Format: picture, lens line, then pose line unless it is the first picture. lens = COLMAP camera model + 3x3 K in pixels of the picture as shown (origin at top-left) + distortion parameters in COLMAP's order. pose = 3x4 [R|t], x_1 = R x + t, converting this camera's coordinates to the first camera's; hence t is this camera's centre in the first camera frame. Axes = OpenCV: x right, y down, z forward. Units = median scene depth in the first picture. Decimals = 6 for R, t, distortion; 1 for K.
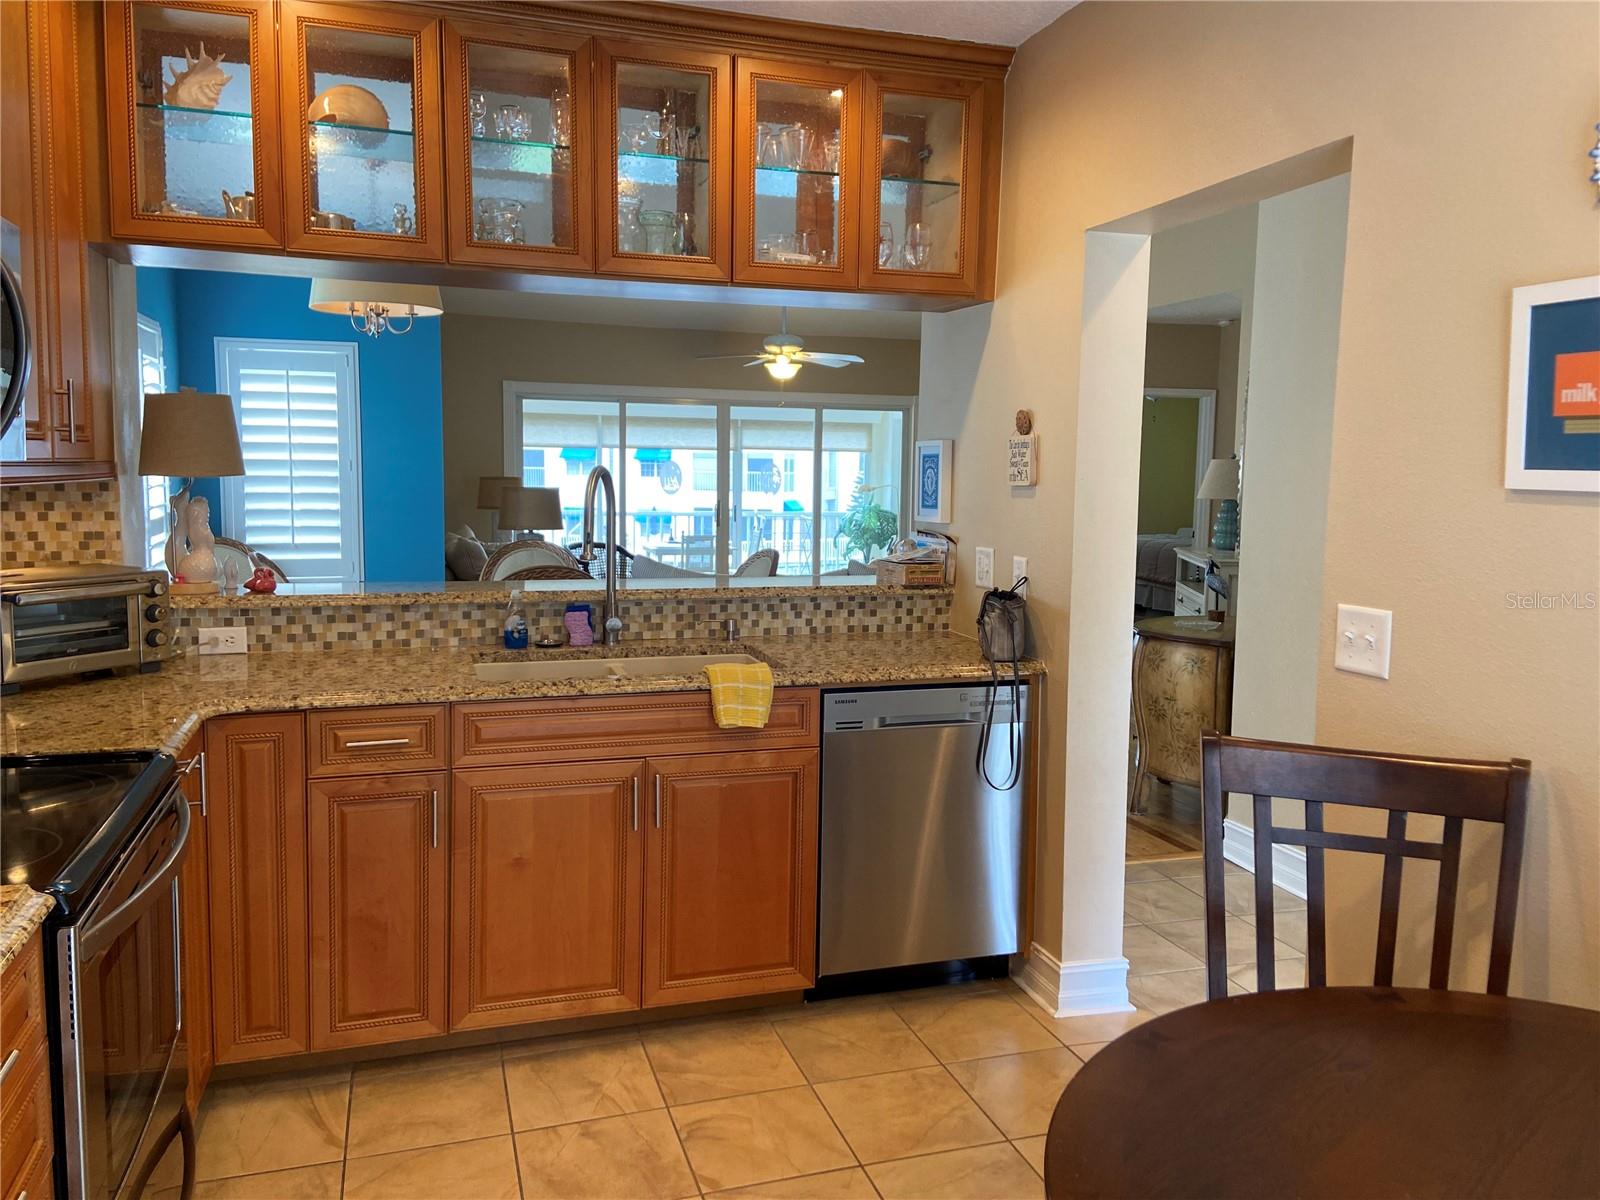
lens RADIAL K [[1203.9, 0, 804.6], [0, 1203.9, 595.1], [0, 0, 1]] dist [0.082084, -0.084167]
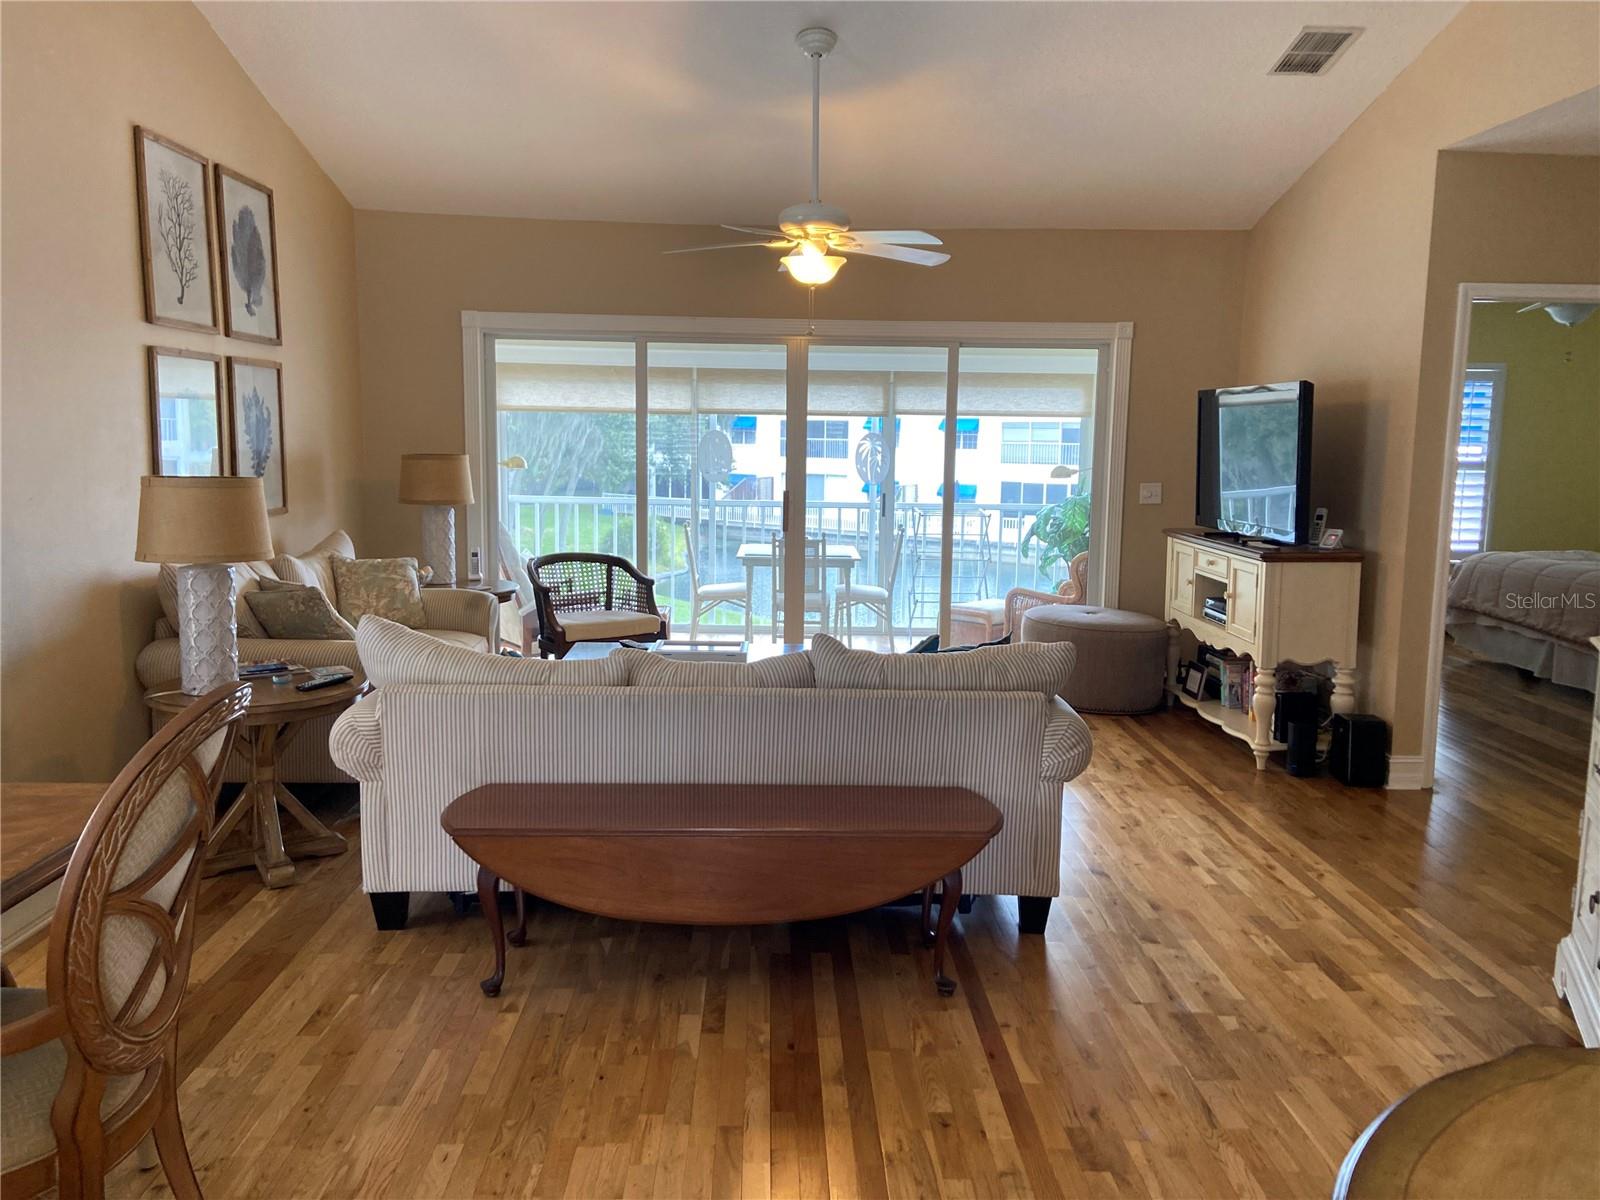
lens RADIAL K [[1203.9, 0, 797.8], [0, 1203.9, 588.6], [0, 0, 1]] dist [0.082084, -0.084167]
pose [[0.965869, 0.033817, -0.256813, 0.102284], [-0.027430, 0.999220, 0.028411, -0.049426], [0.257573, -0.020396, 0.966043, 0.398514]]
